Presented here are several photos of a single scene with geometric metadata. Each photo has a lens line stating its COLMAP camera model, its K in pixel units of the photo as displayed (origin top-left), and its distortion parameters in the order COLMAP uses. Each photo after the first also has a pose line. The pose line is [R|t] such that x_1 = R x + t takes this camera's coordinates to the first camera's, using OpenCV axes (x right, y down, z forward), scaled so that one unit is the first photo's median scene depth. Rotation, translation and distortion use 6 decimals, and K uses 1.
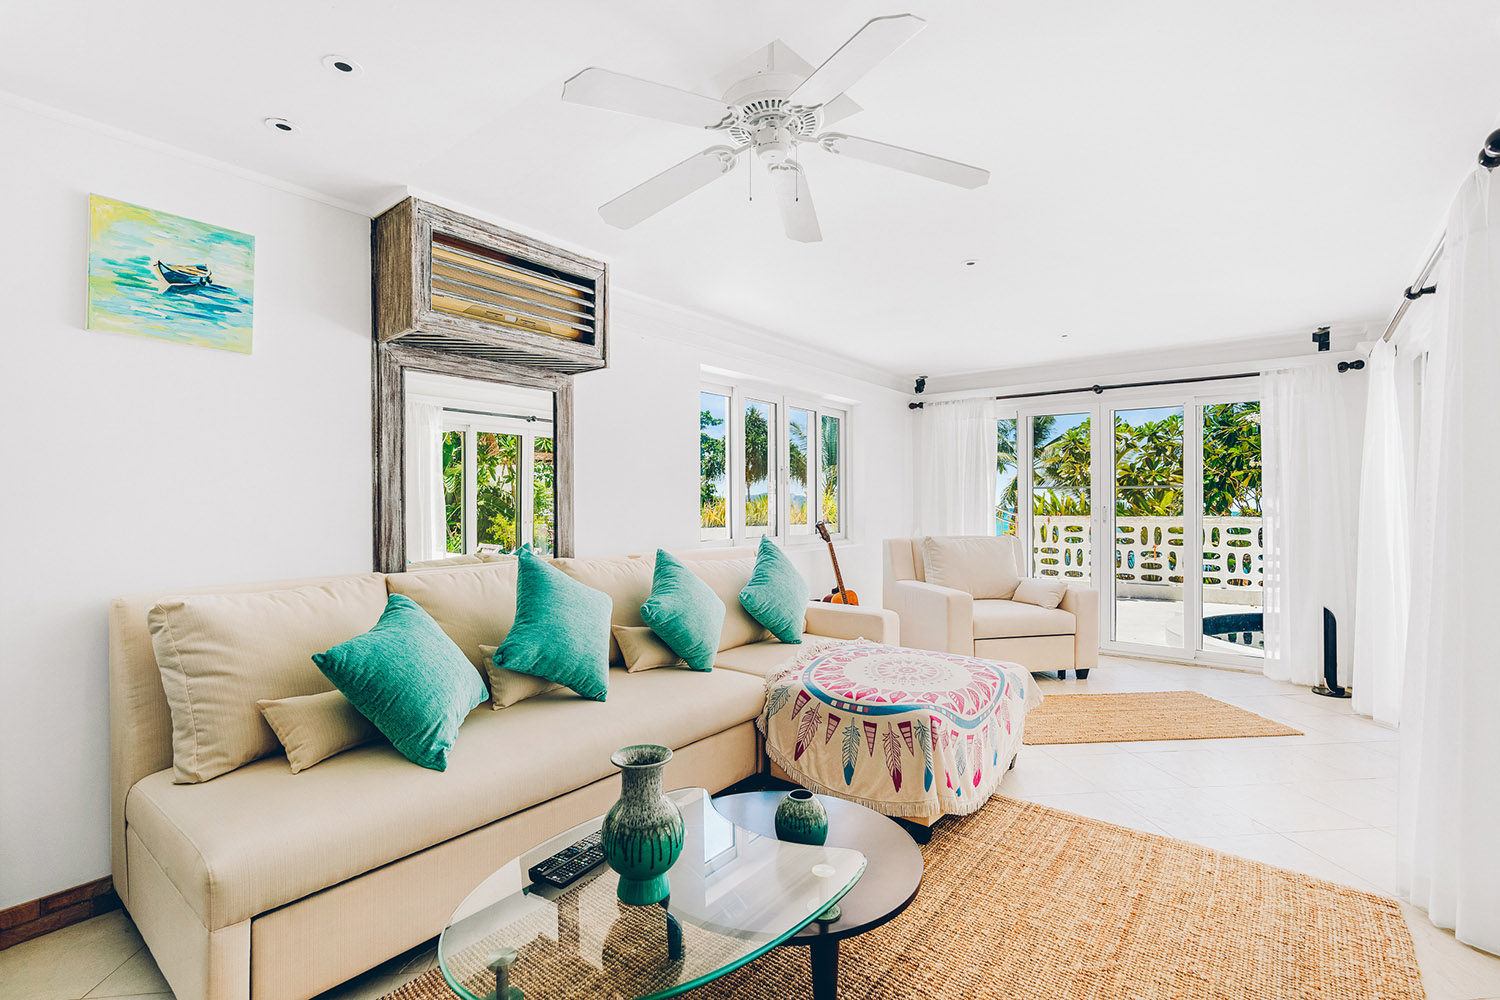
lens RADIAL K [[687.5, 0, 749.2], [0, 687.5, 504.6], [0, 0, 1]] dist [0.002036, 0.000322]
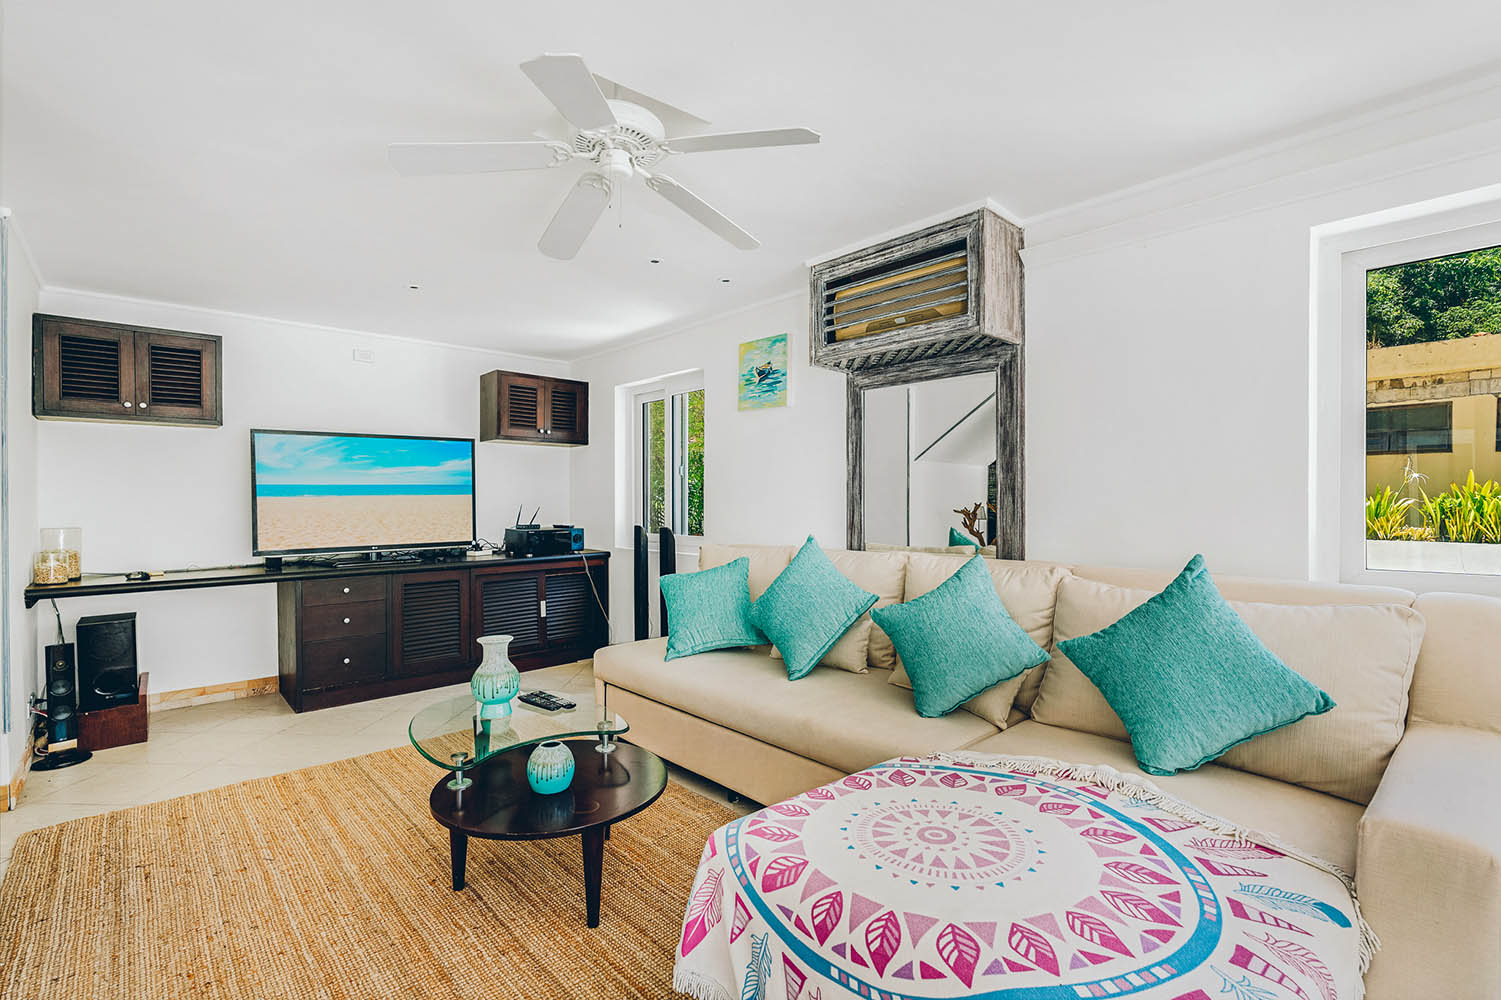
lens RADIAL K [[700.3, 0, 750.5], [0, 700.3, 500.0], [0, 0, 1]] dist [0.002848, 0.000135]
pose [[-0.169051, 0.008058, -0.985574, 0.792238], [0.004521, 0.999962, 0.007401, -0.005186], [0.985597, -0.003205, -0.169081, 1.010633]]
